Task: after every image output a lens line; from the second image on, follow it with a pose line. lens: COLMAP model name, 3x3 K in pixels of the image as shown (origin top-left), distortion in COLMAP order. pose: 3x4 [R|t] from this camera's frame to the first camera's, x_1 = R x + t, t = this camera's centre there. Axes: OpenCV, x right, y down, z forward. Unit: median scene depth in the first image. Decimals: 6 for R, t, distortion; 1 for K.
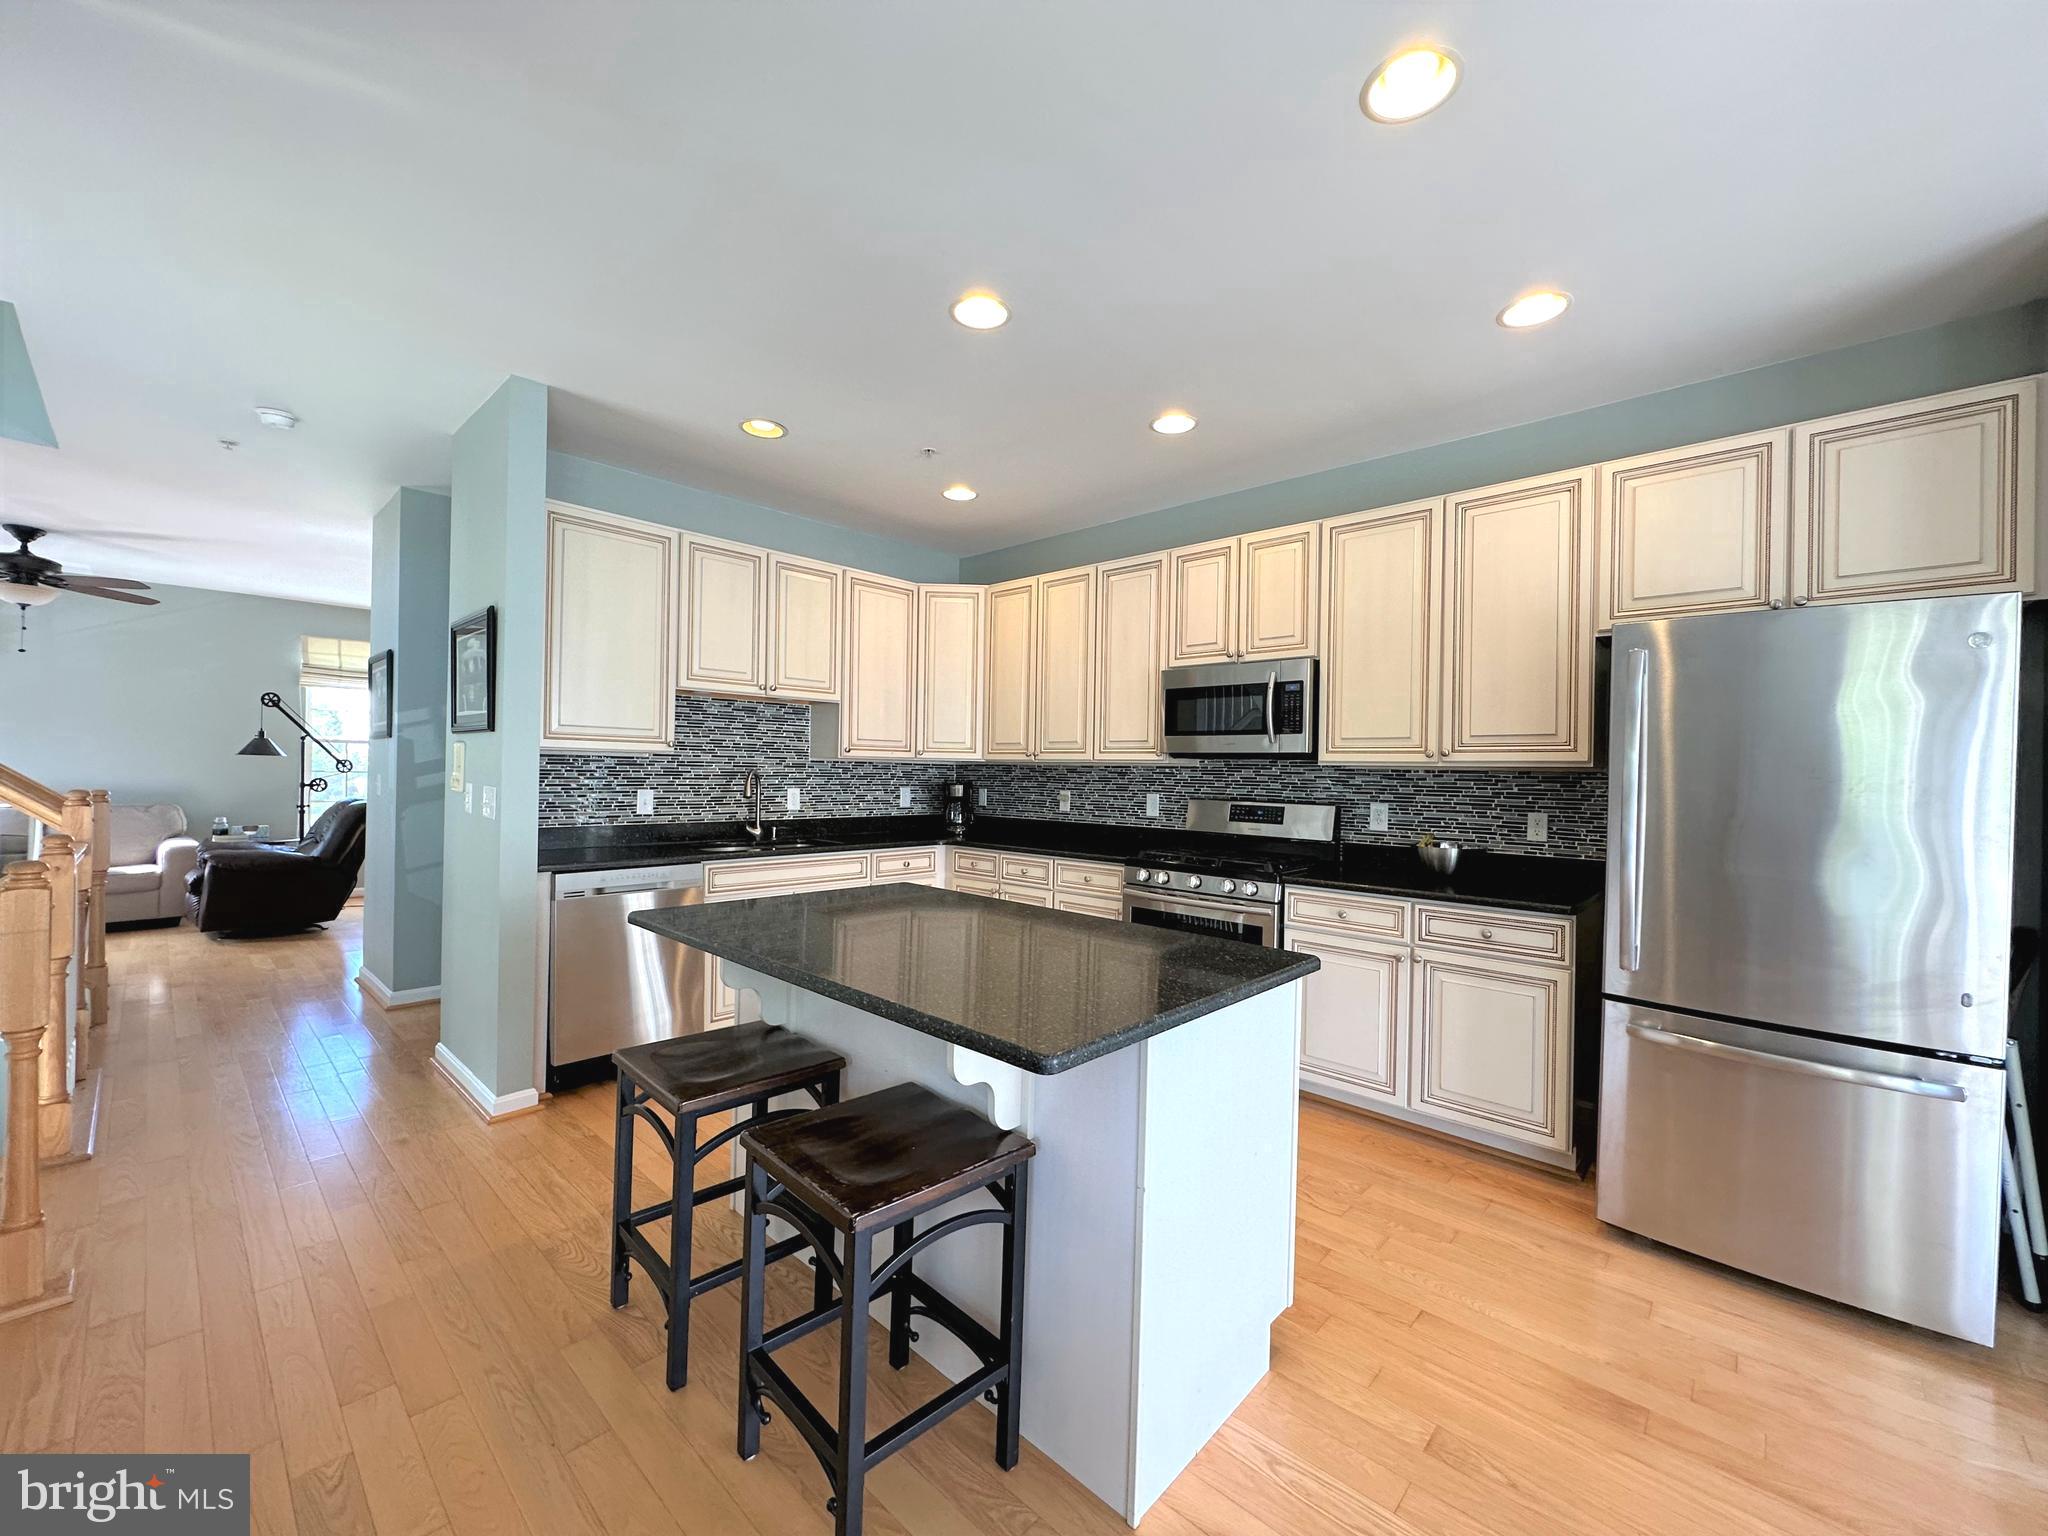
lens RADIAL K [[818.5, 0, 1027.0], [0, 818.5, 773.2], [0, 0, 1]] dist [-0.002798, -0.000200]
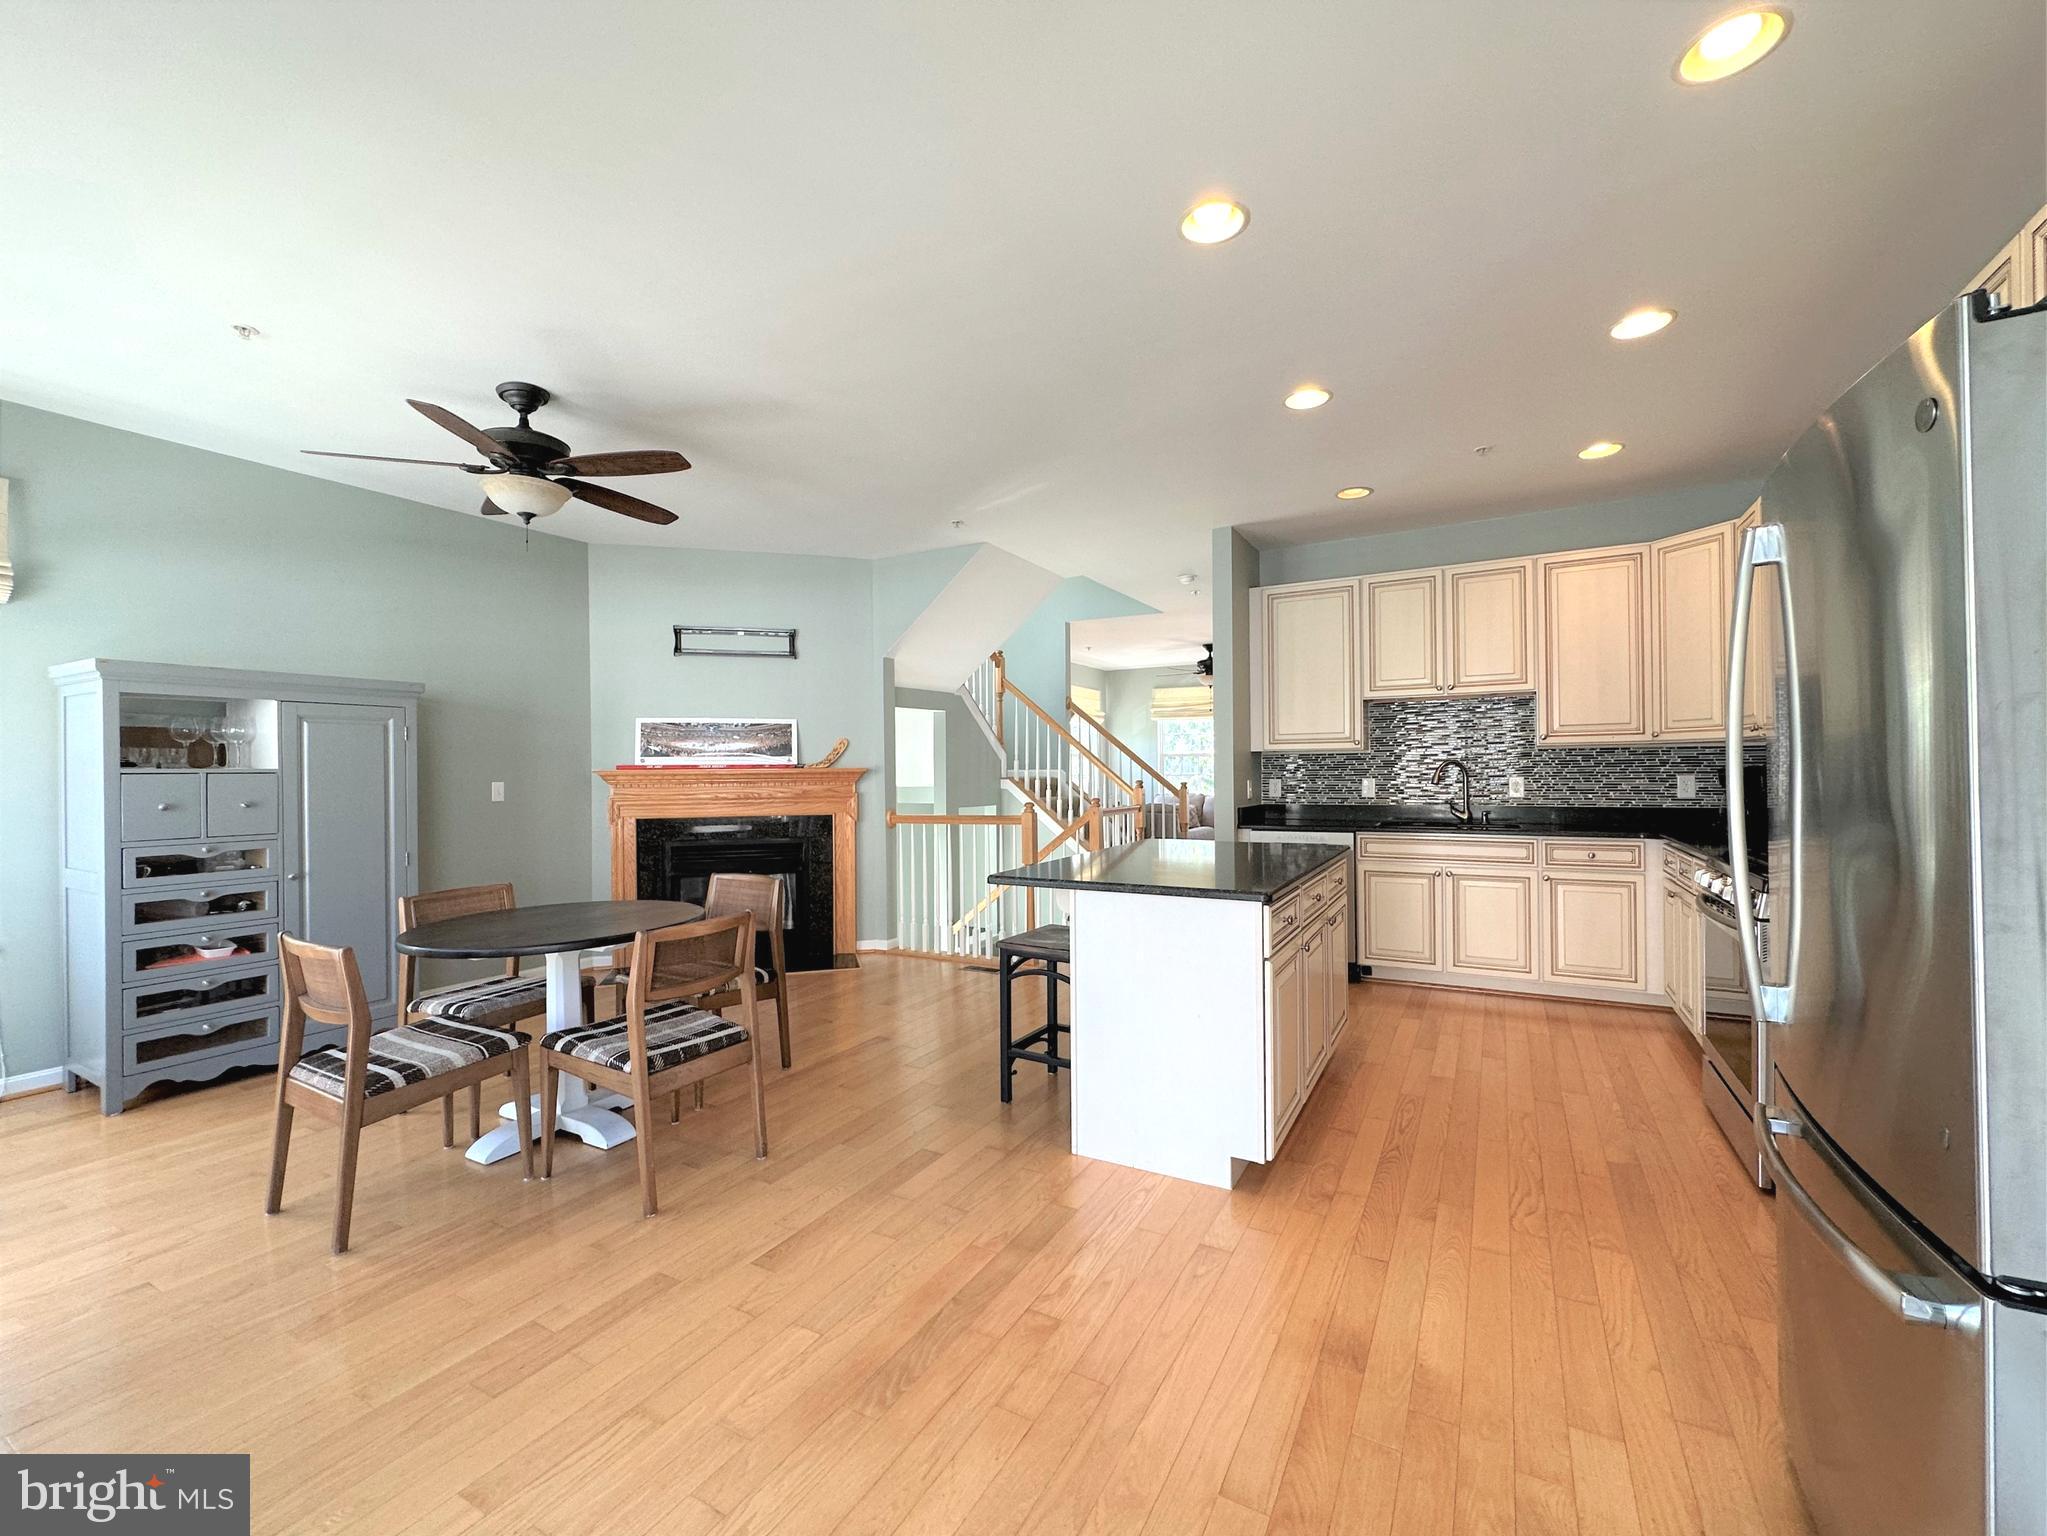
lens RADIAL K [[854.0, 0, 1027.4], [0, 854.0, 771.5], [0, 0, 1]] dist [-0.002288, 0.000160]
pose [[0.234862, -0.022157, -0.971776, 0.713039], [0.012562, 0.999726, -0.019758, 0.028971], [0.971947, -0.007567, 0.235076, 0.154991]]
